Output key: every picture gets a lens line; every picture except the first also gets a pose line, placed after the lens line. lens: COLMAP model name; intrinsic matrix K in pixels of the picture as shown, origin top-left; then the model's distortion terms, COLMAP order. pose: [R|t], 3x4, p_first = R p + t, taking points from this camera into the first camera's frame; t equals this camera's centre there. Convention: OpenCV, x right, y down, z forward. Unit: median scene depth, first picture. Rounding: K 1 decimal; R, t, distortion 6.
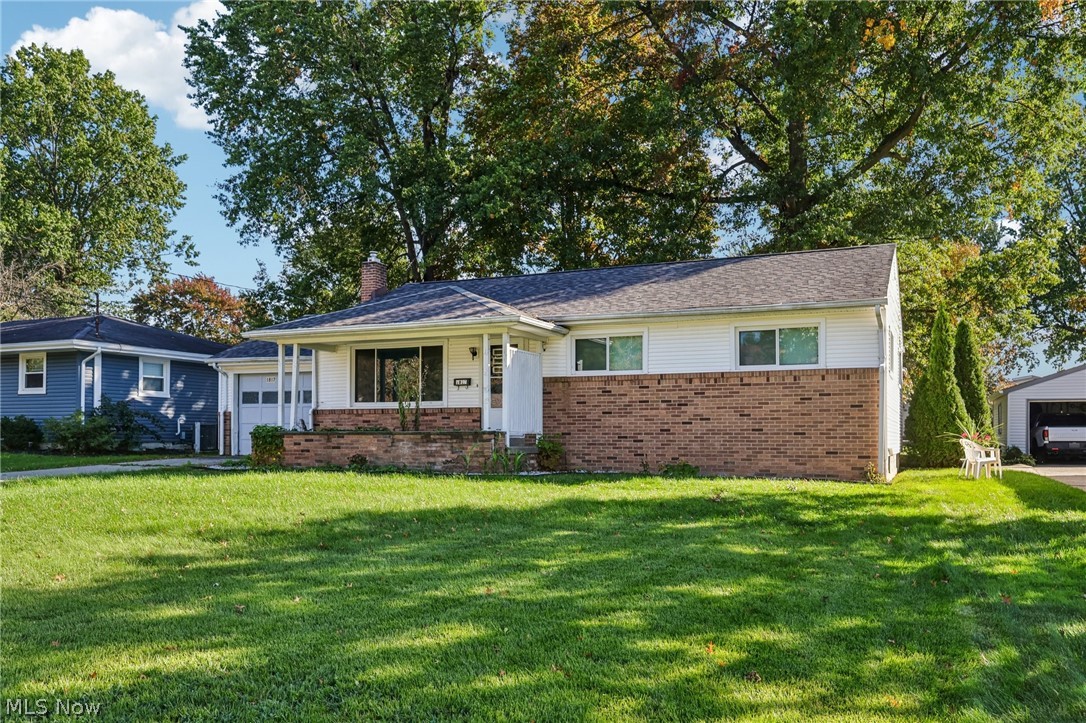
lens RADIAL K [[838.9, 0, 543.4], [0, 838.9, 431.9], [0, 0, 1]] dist [-0.012916, -0.003967]
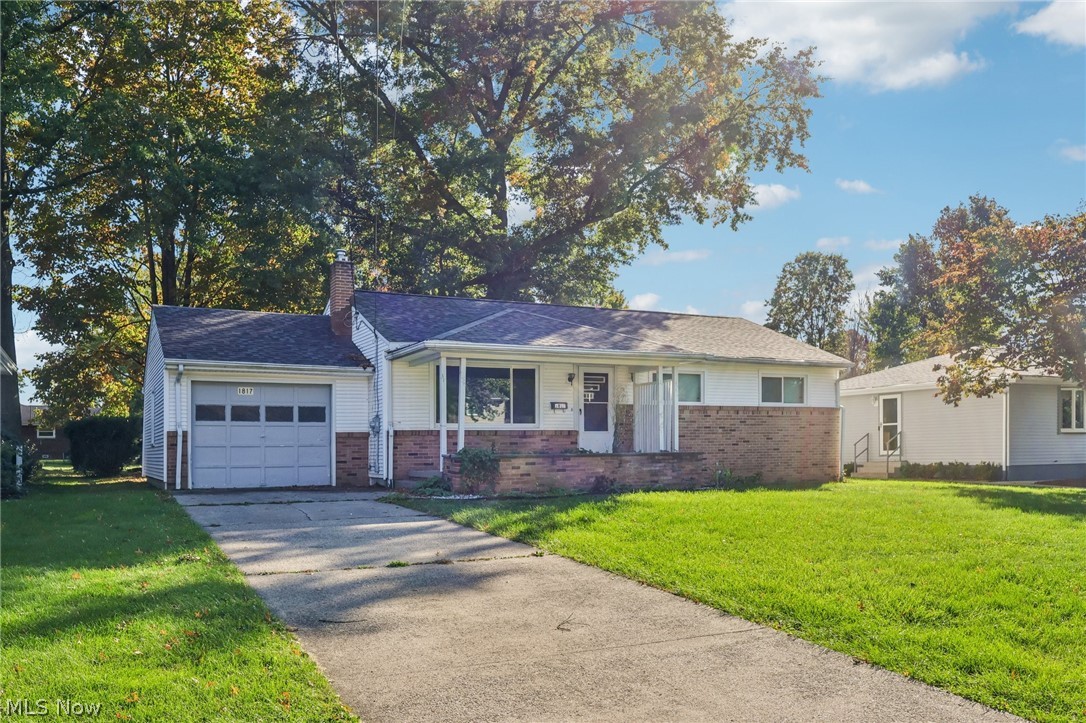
lens RADIAL K [[838.9, 0, 543.4], [0, 838.9, 431.9], [0, 0, 1]] dist [-0.012916, -0.003967]
pose [[0.649451, 0.008032, 0.760361, -0.737388], [0.010270, 0.999760, -0.019333, -0.005591], [-0.760334, 0.020365, 0.649213, 0.274295]]
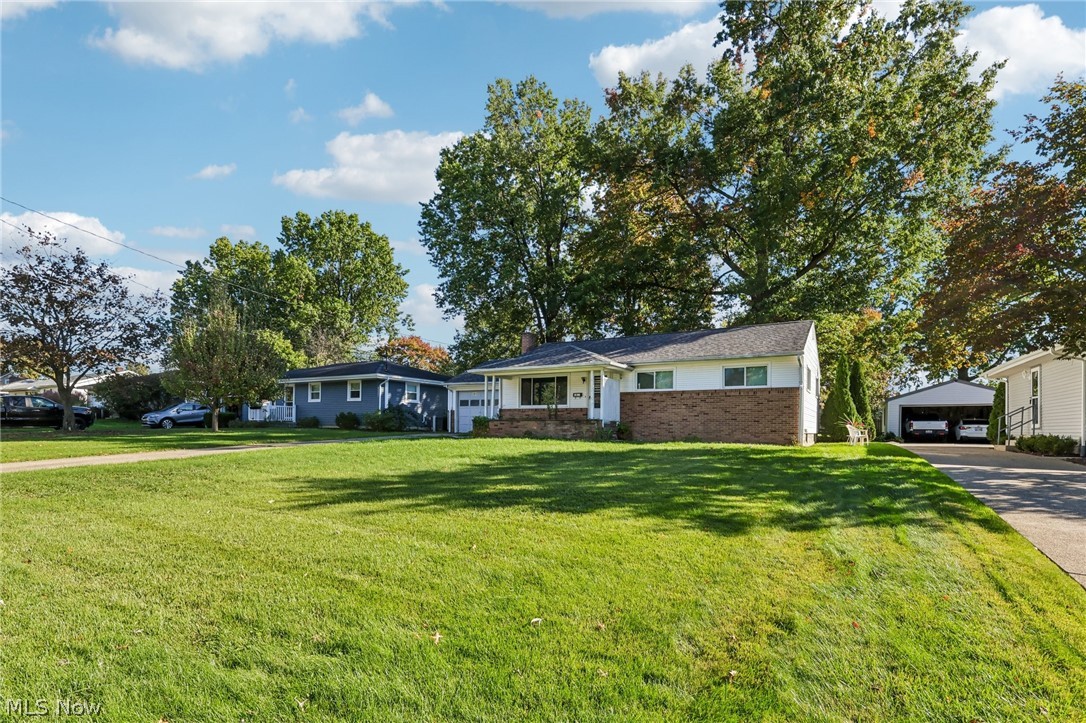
lens RADIAL K [[512.1, 0, 538.3], [0, 512.1, 427.9], [0, 0, 1]] dist [0.001943, 0.000127]
pose [[0.991823, 0.008581, -0.127335, -0.028351], [-0.008260, 0.999961, 0.003043, 0.011871], [0.127356, -0.001967, 0.991855, -0.156707]]
